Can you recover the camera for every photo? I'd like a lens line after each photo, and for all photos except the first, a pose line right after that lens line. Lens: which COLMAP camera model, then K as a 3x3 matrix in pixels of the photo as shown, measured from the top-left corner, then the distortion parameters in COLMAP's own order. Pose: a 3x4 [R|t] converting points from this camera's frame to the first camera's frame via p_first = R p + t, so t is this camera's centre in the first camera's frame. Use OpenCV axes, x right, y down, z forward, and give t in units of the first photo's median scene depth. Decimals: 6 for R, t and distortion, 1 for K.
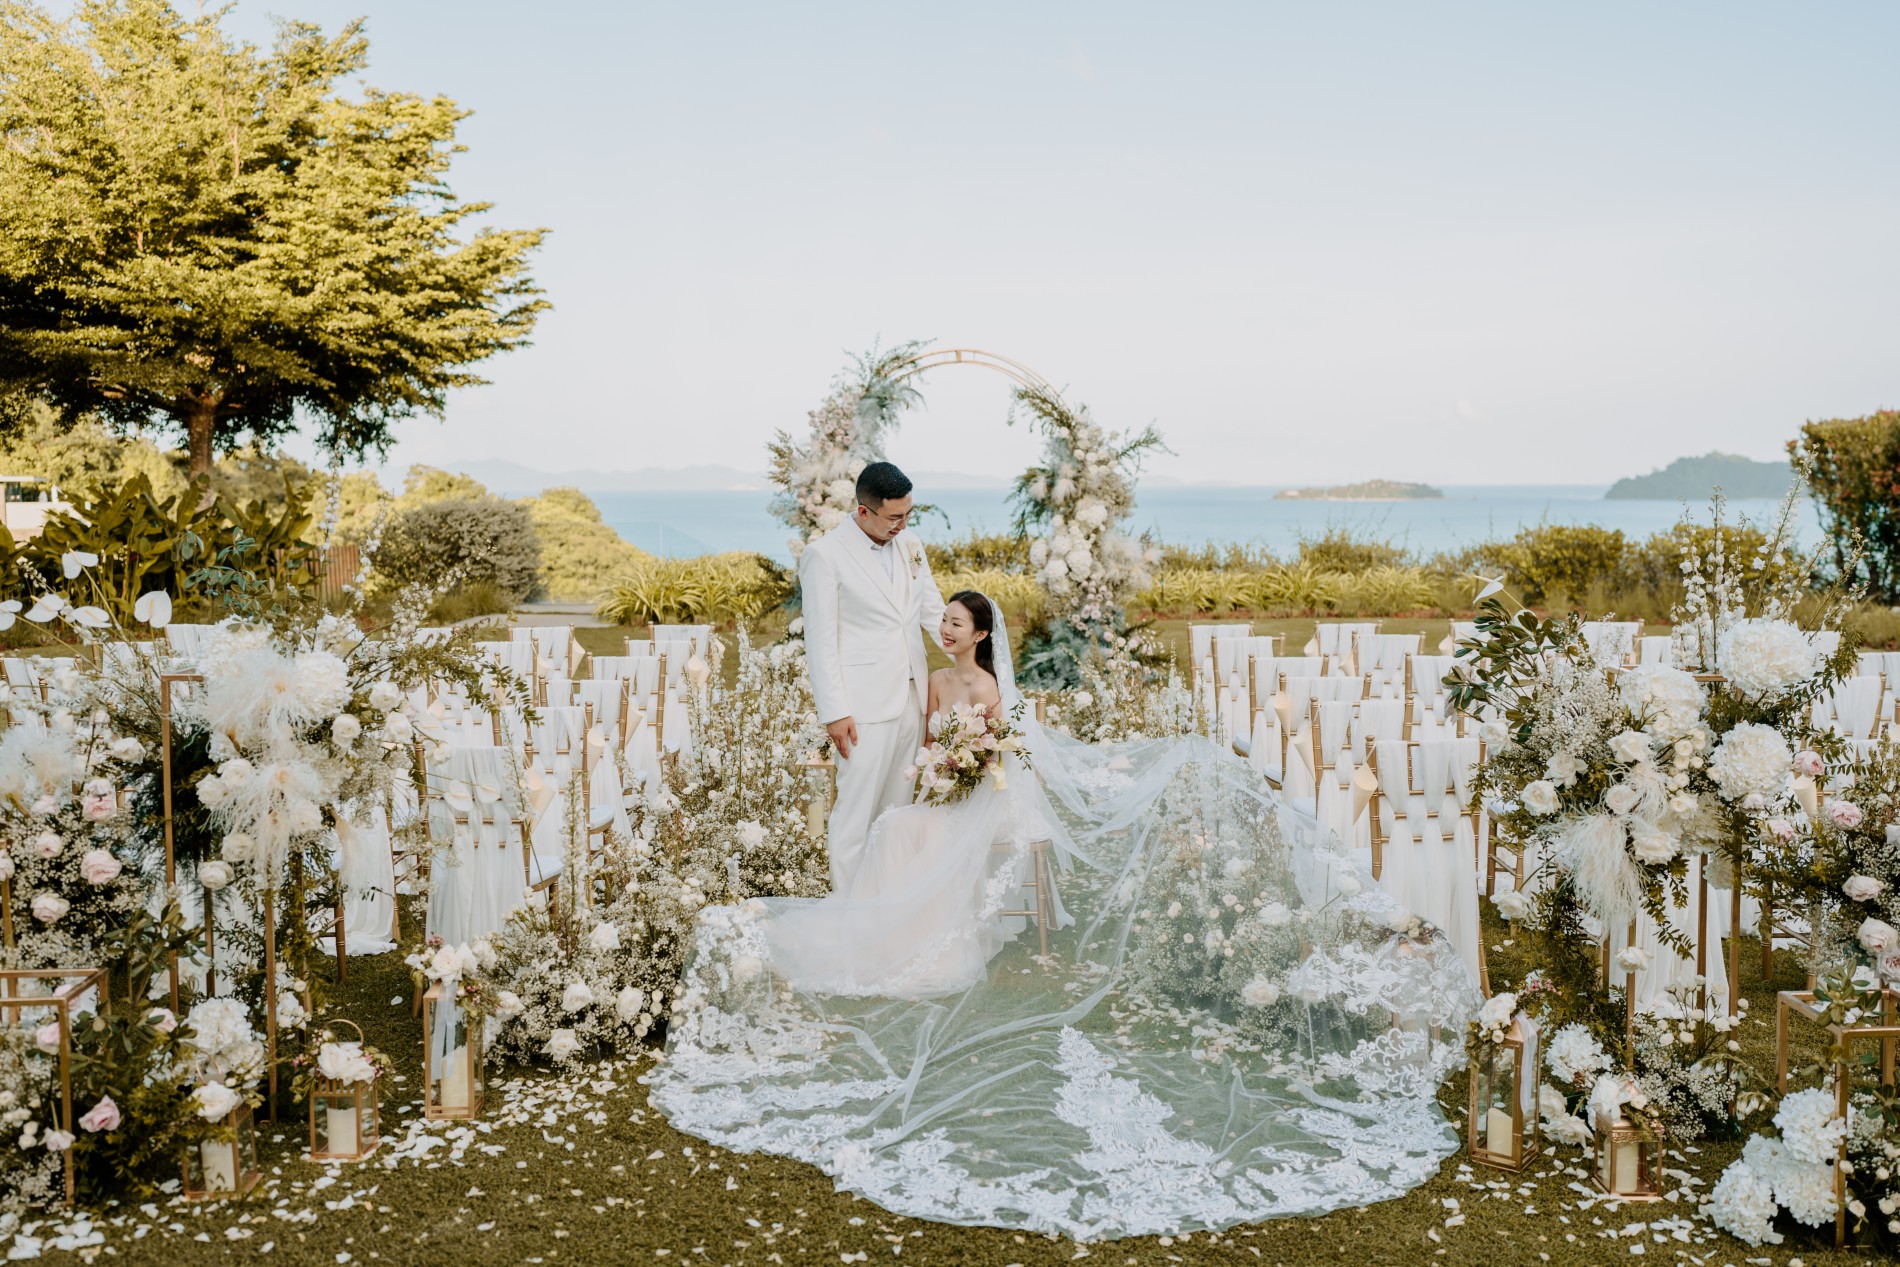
lens RADIAL K [[1820.6, 0, 949.3], [0, 1820.6, 632.6], [0, 0, 1]] dist [0.001222, 0.000000]
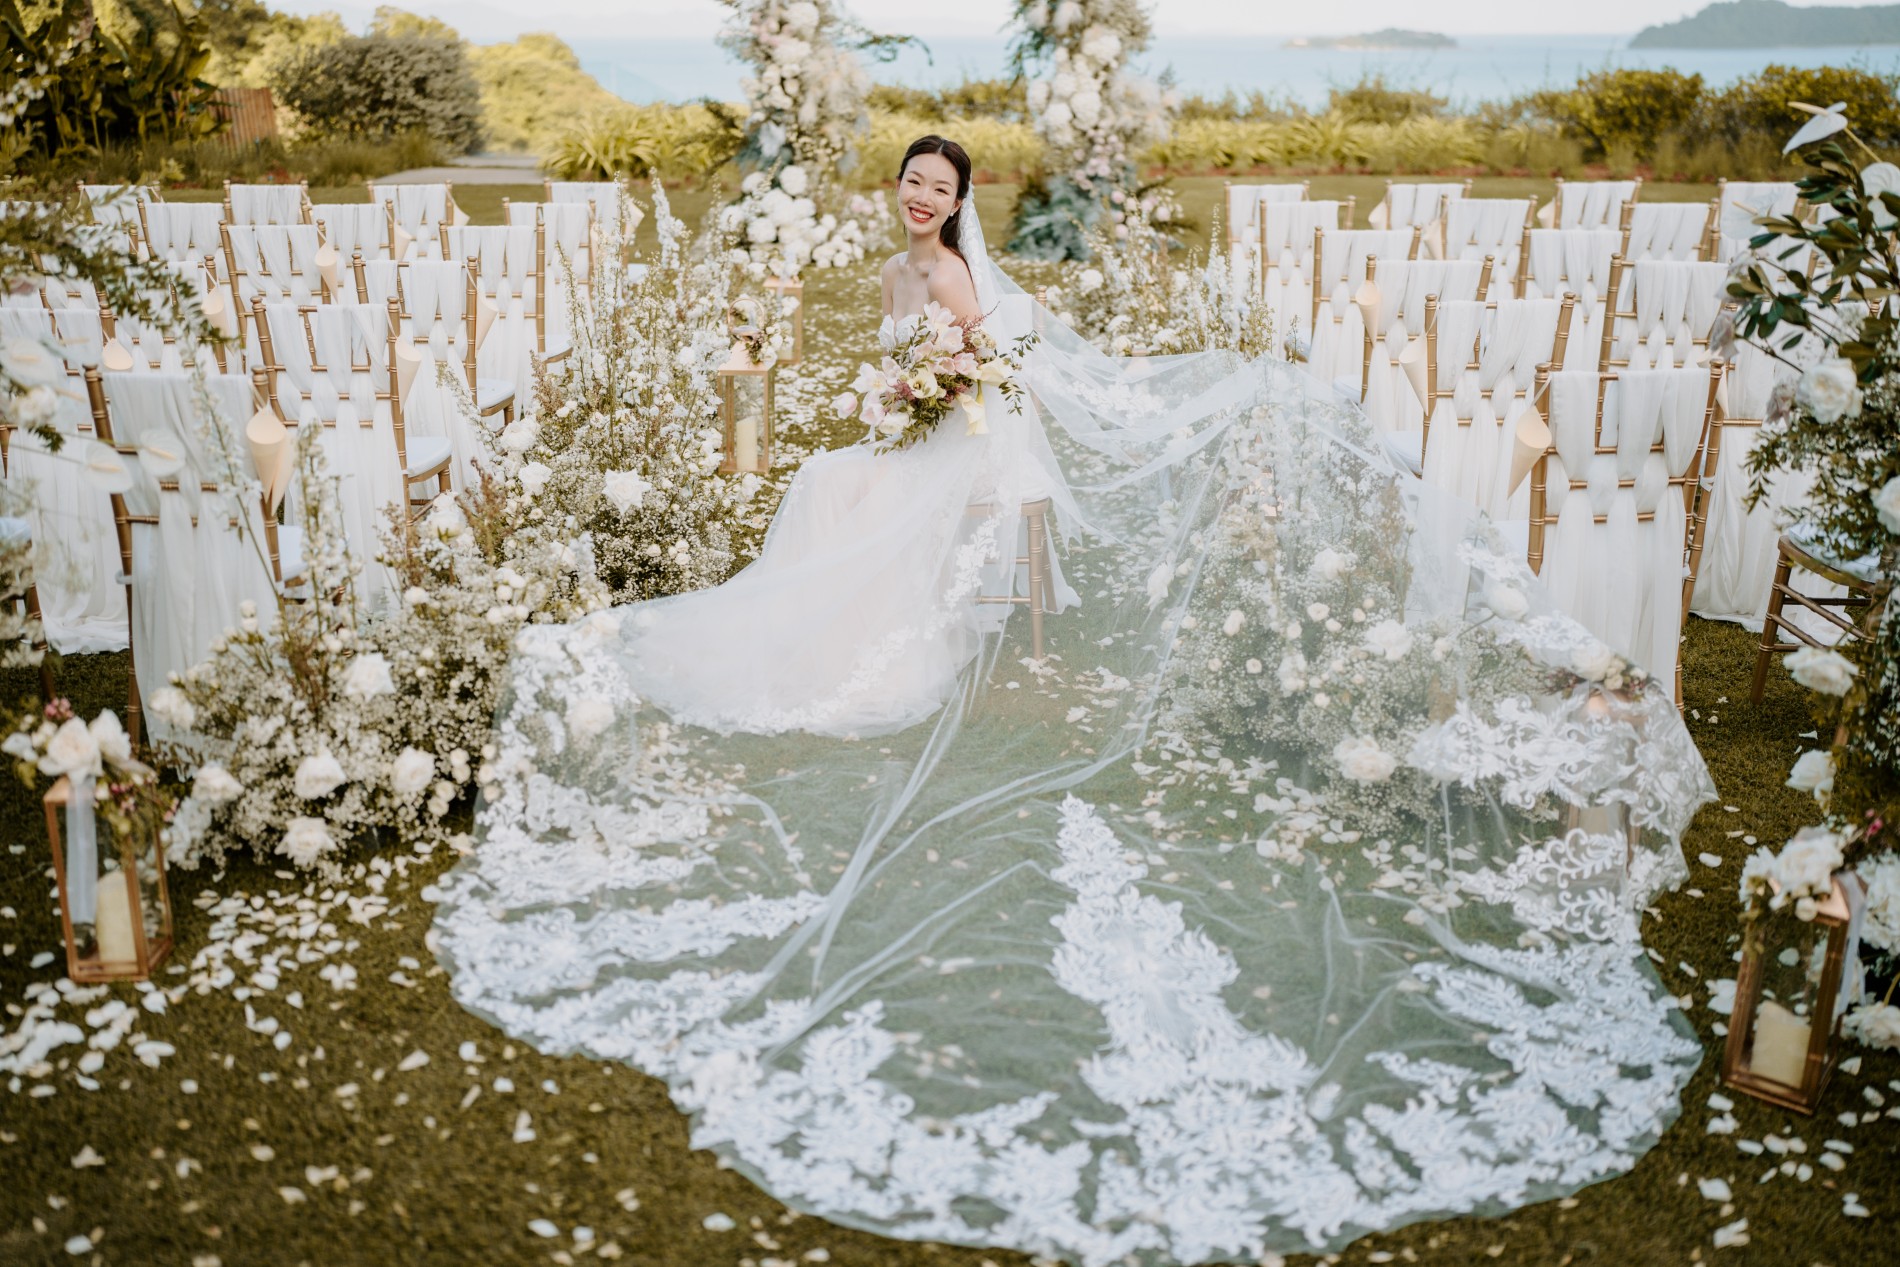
lens RADIAL K [[1820.6, 0, 948.2], [0, 1820.6, 640.2], [0, 0, 1]] dist [0.001222, 0.000000]
pose [[0.999990, 0.002879, 0.003484, 0.016131], [-0.003632, 0.970720, 0.240186, -0.003222], [-0.002691, -0.240197, 0.970721, 0.353721]]
